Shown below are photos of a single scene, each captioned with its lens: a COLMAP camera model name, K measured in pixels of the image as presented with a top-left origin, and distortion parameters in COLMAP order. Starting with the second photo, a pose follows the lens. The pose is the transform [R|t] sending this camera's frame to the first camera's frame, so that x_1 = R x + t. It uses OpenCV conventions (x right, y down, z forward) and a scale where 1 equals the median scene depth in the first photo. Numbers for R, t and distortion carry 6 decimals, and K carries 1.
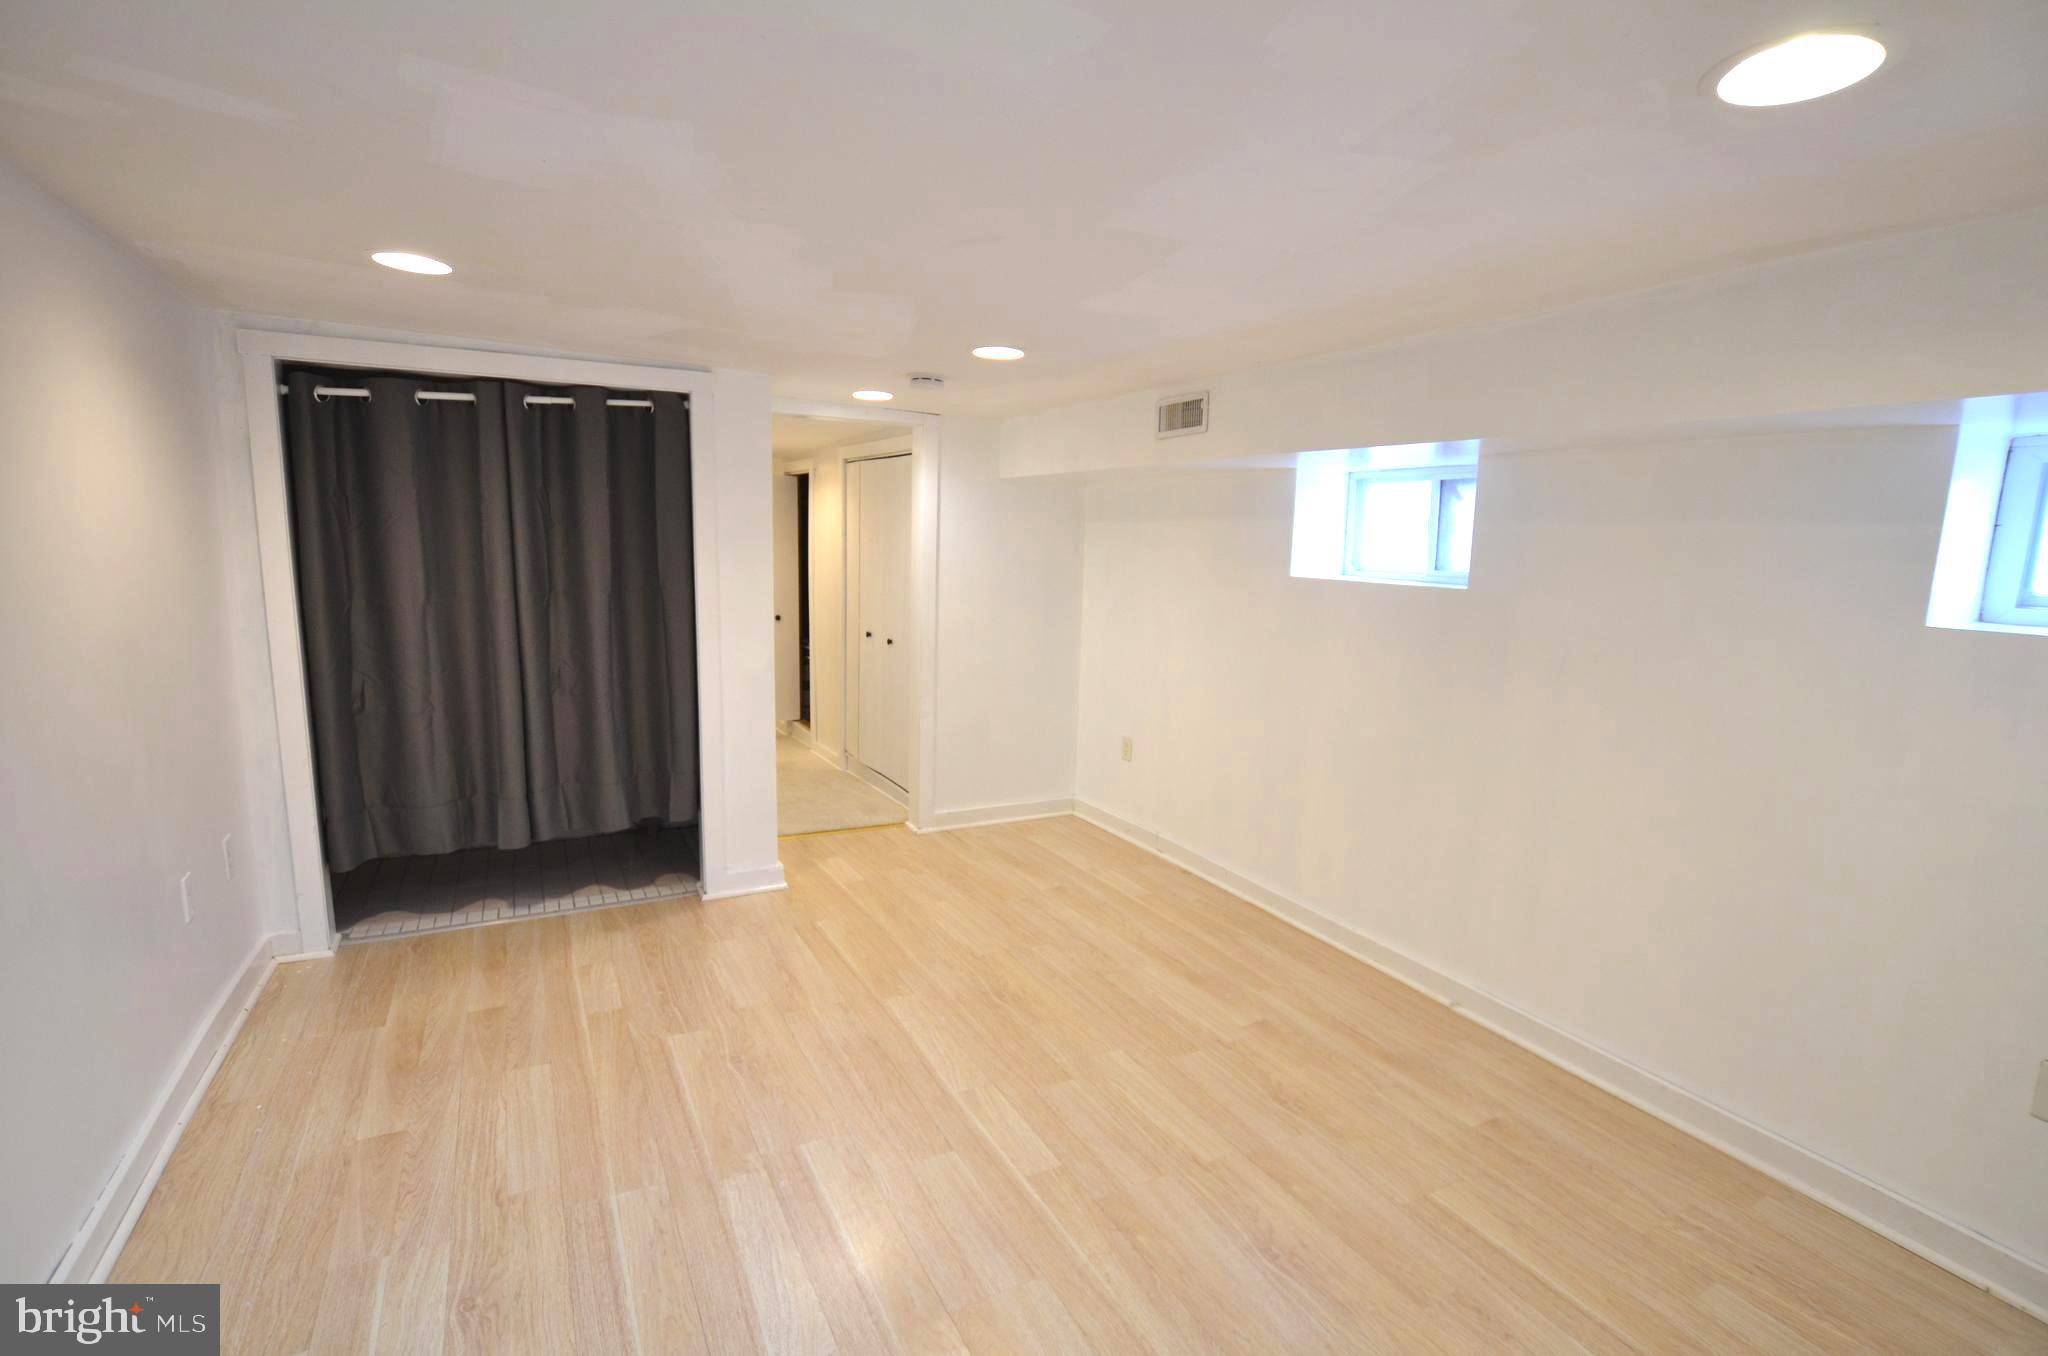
lens RADIAL K [[960.1, 0, 1024.0], [0, 960.1, 678.0], [0, 0, 1]] dist [-0.026637, 0.000158]
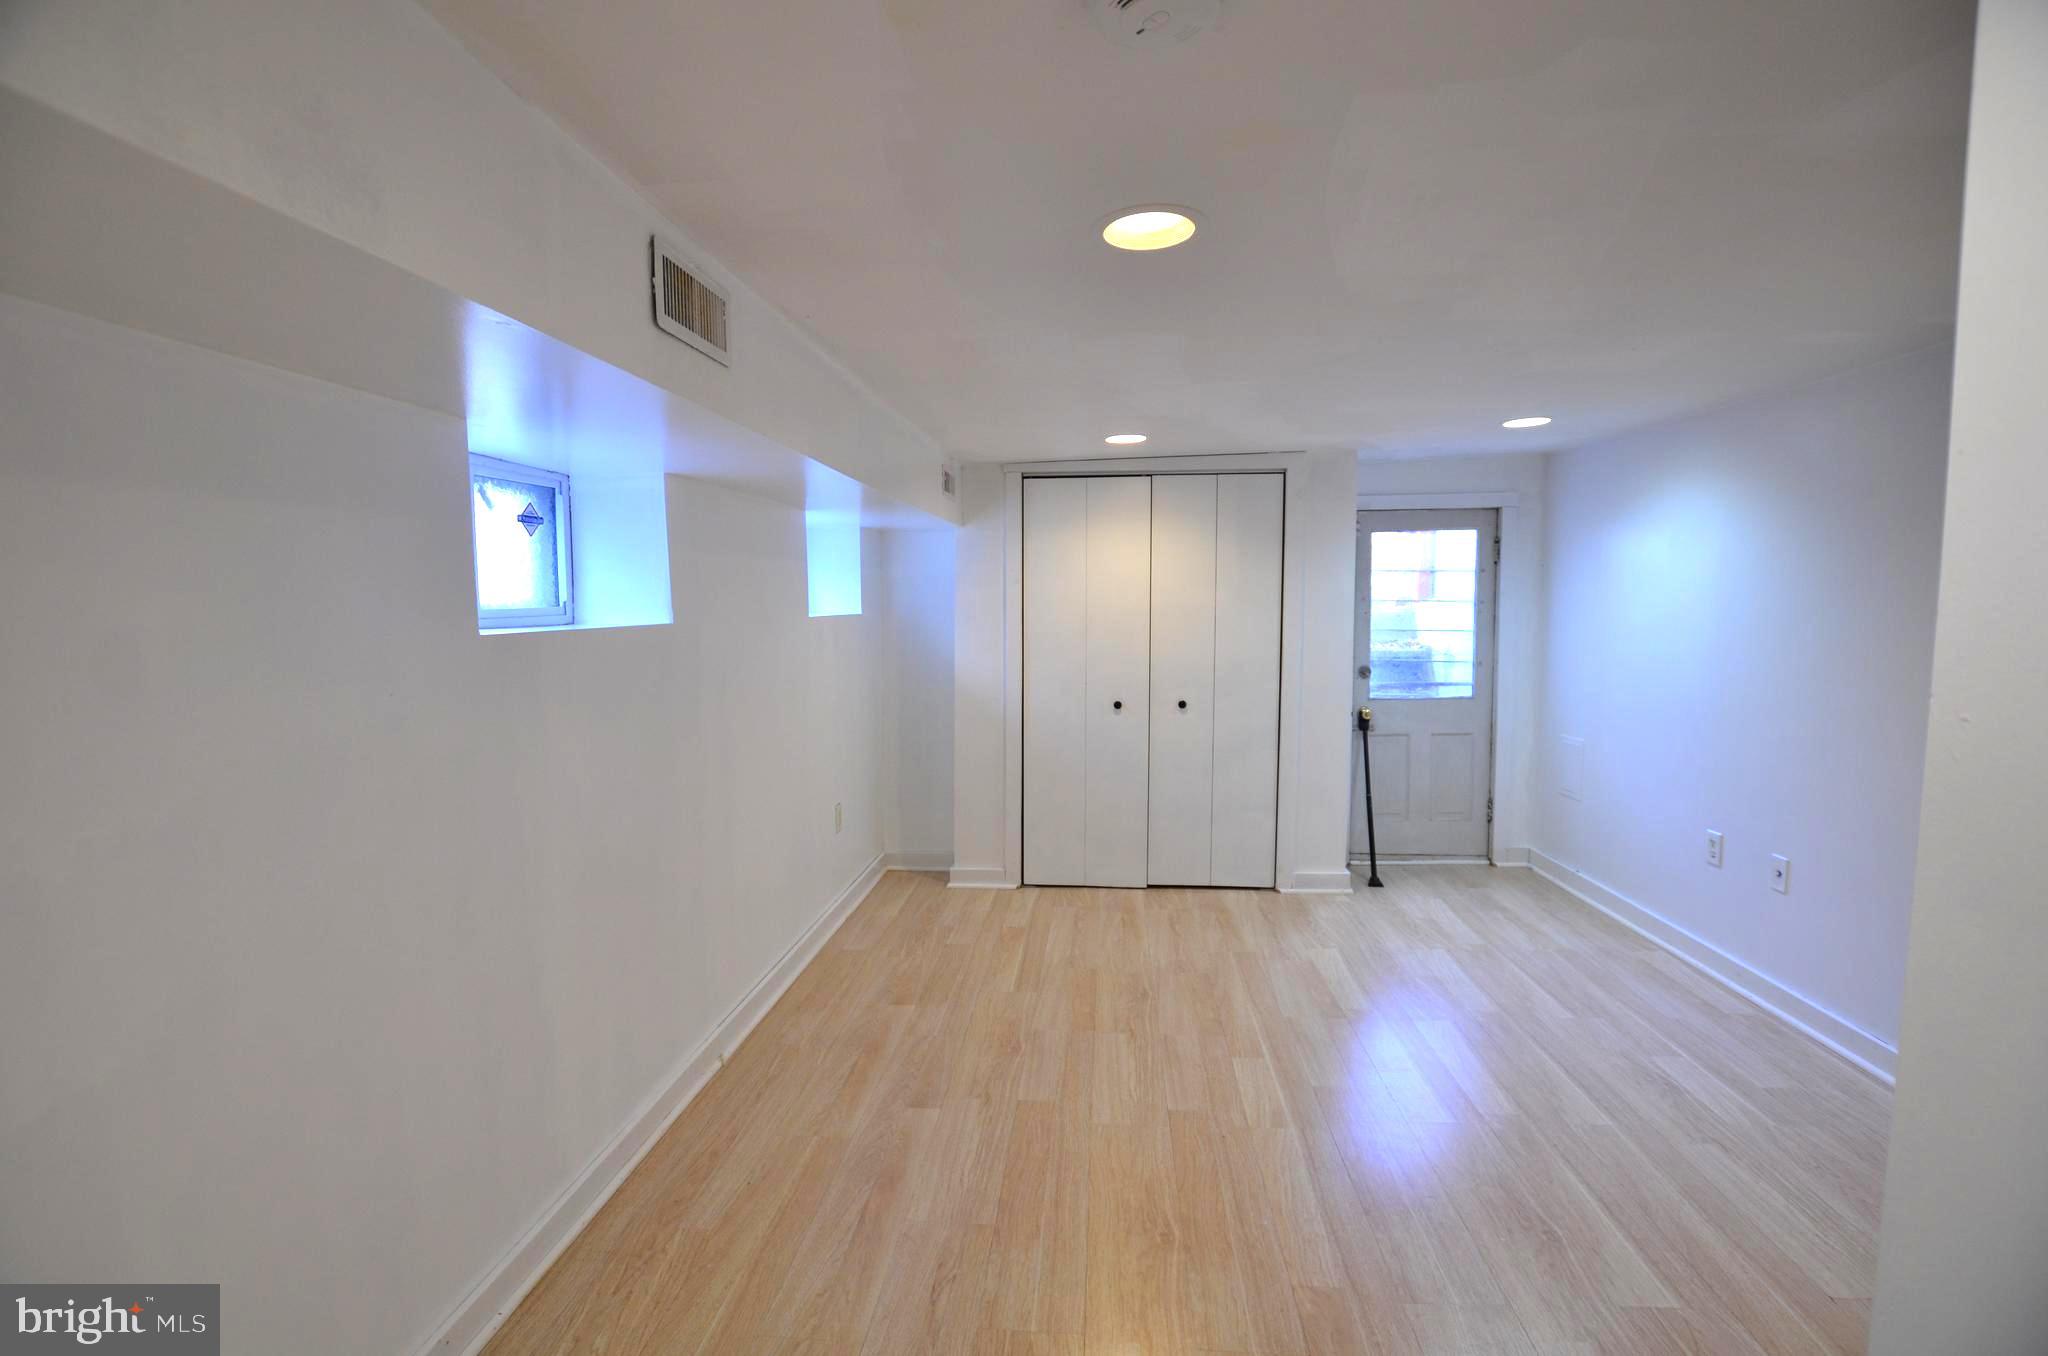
lens RADIAL K [[901.2, 0, 1024.0], [0, 901.2, 678.0], [0, 0, 1]] dist [-0.031987, 0.005330]
pose [[-0.833995, -0.074006, 0.546786, -0.315295], [0.059192, 0.973246, 0.222009, -0.251400], [-0.548588, 0.217520, -0.807302, 1.808982]]
